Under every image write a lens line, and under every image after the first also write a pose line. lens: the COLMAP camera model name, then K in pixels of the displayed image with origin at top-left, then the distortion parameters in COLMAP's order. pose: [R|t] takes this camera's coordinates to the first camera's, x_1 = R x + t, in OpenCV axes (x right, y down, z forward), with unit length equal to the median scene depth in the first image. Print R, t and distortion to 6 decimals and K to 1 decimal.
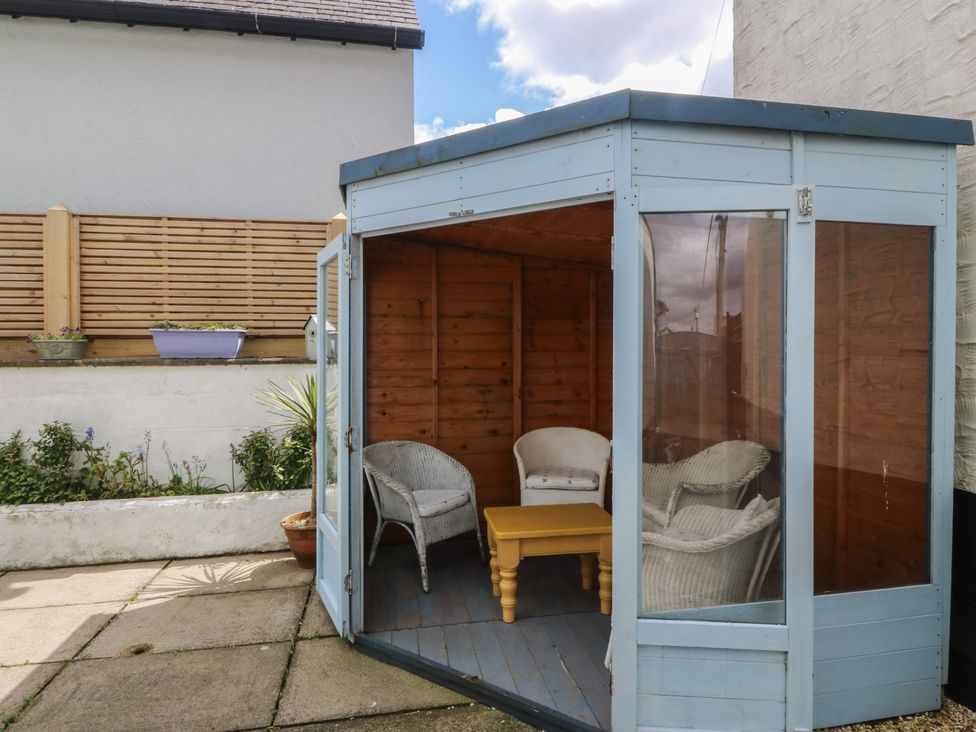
lens RADIAL K [[518.9, 0, 488.3], [0, 518.9, 351.2], [0, 0, 1]] dist [-0.001137, -0.010490]
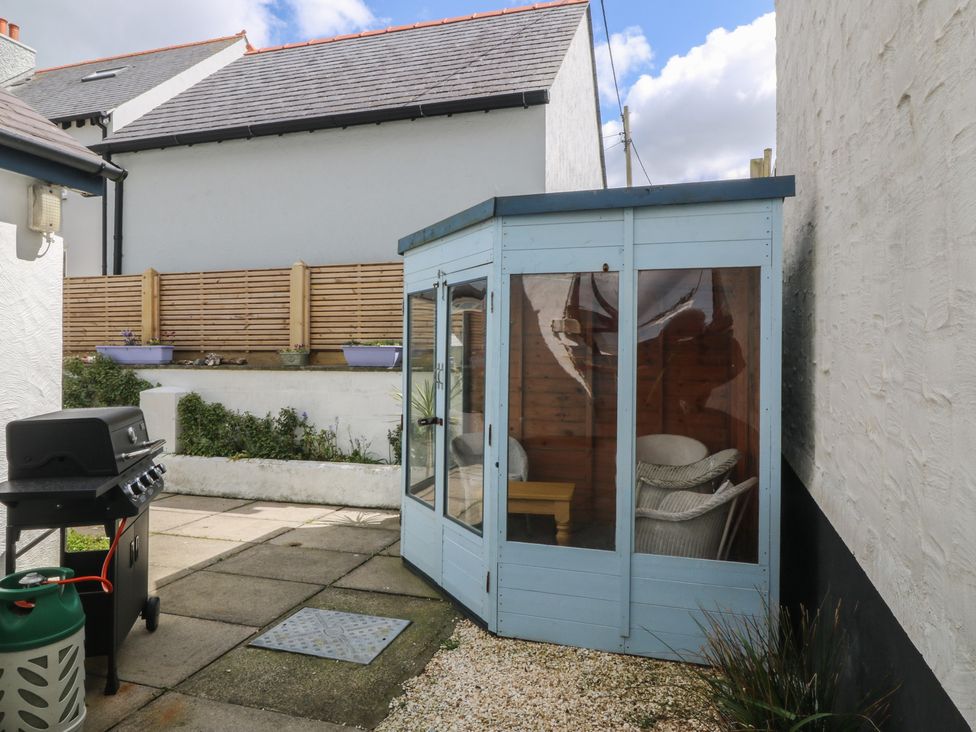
lens RADIAL K [[518.9, 0, 488.3], [0, 518.9, 351.2], [0, 0, 1]] dist [-0.001137, -0.010490]
pose [[0.911554, 0.003061, -0.411169, 0.318916], [-0.011348, 0.999779, -0.017714, -0.006236], [0.411024, 0.020814, 0.911387, -0.147274]]
